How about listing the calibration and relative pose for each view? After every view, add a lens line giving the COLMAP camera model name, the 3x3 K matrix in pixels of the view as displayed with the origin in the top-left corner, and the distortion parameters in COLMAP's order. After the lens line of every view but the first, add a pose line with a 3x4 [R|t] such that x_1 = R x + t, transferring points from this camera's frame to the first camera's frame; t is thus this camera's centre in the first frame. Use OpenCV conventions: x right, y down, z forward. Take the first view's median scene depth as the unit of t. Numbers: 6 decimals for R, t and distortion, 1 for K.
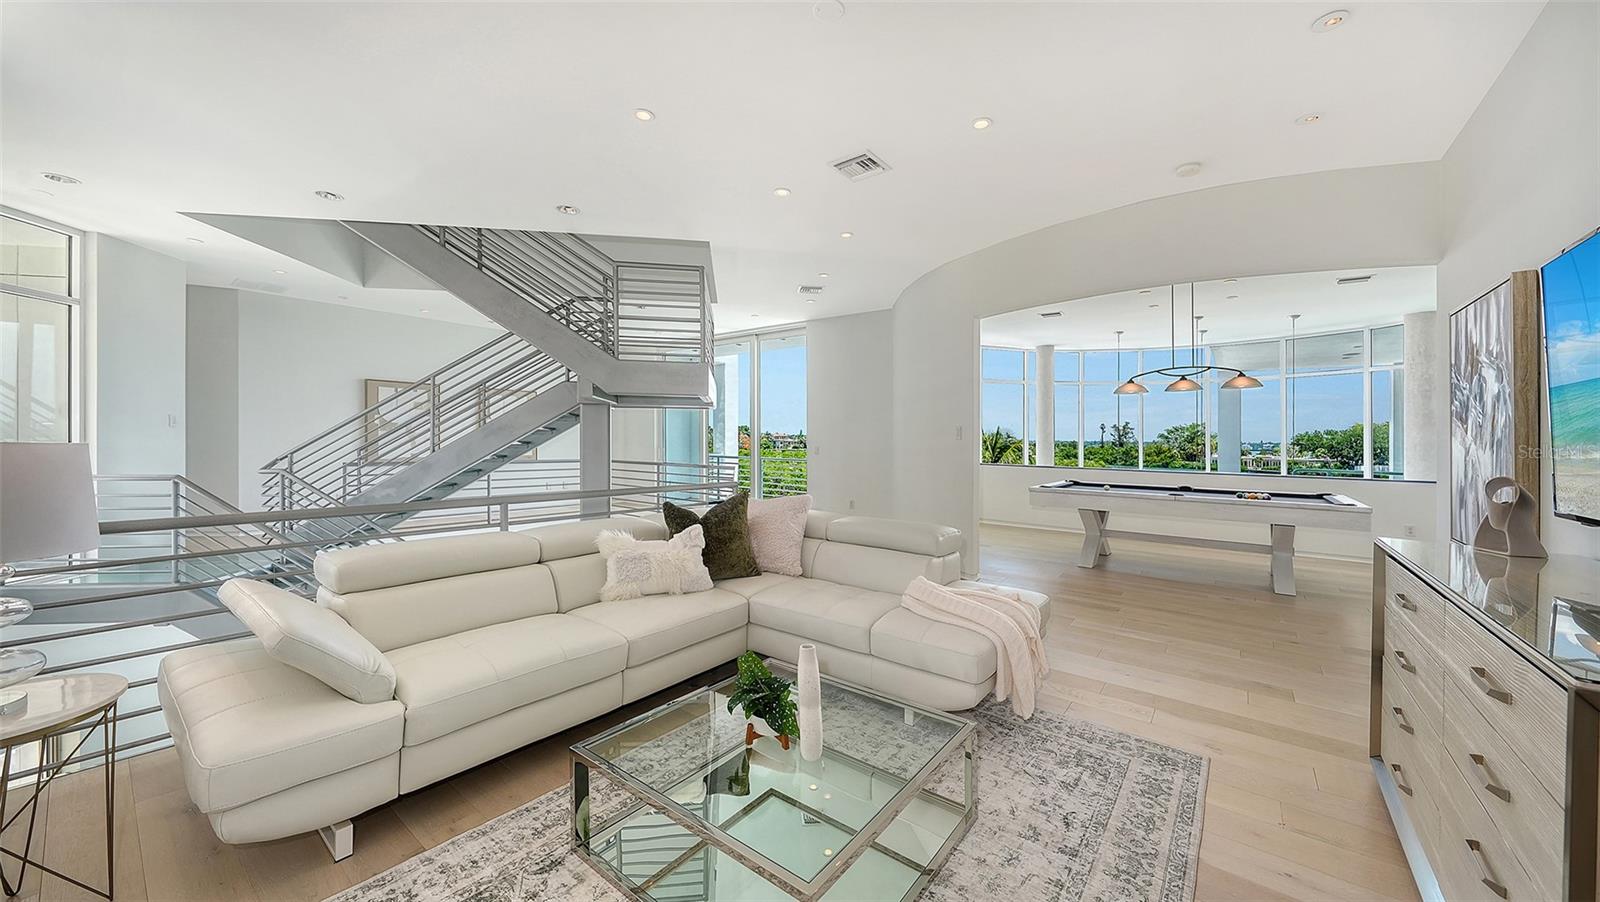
lens RADIAL K [[546.1, 0, 816.1], [0, 546.1, 450.1], [0, 0, 1]] dist [-0.012971, 0.001262]
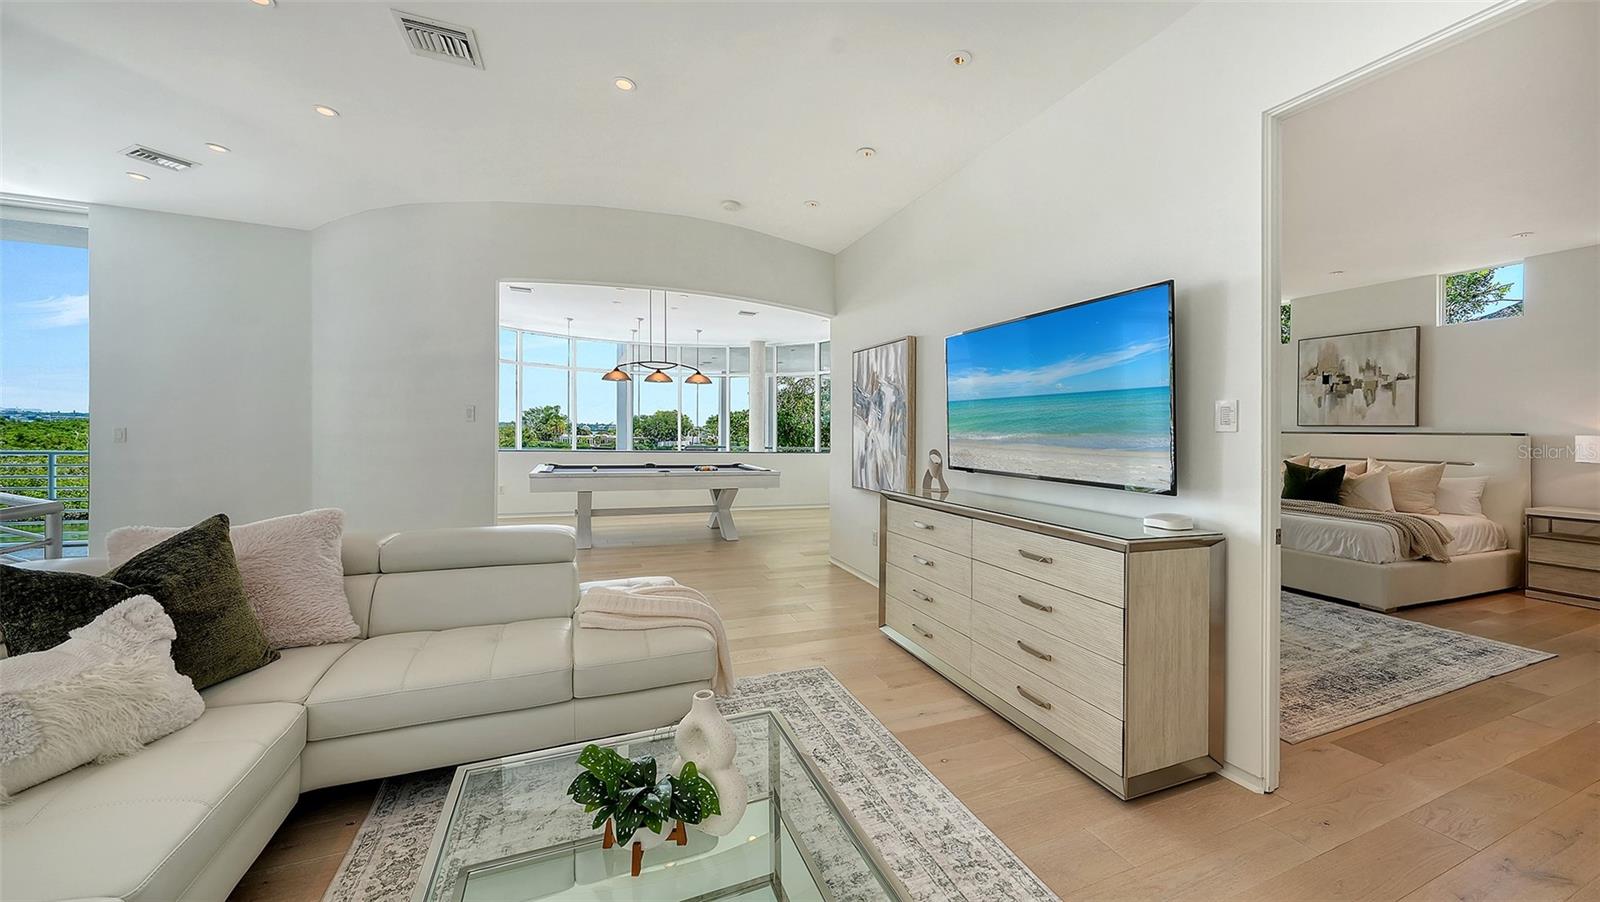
lens RADIAL K [[546.1, 0, 792.4], [0, 546.1, 432.1], [0, 0, 1]] dist [-0.012971, 0.001262]
pose [[0.513486, -0.003319, 0.858092, -0.333098], [0.000759, 0.999994, 0.003414, -0.009076], [-0.858098, -0.001101, 0.513485, 0.270774]]
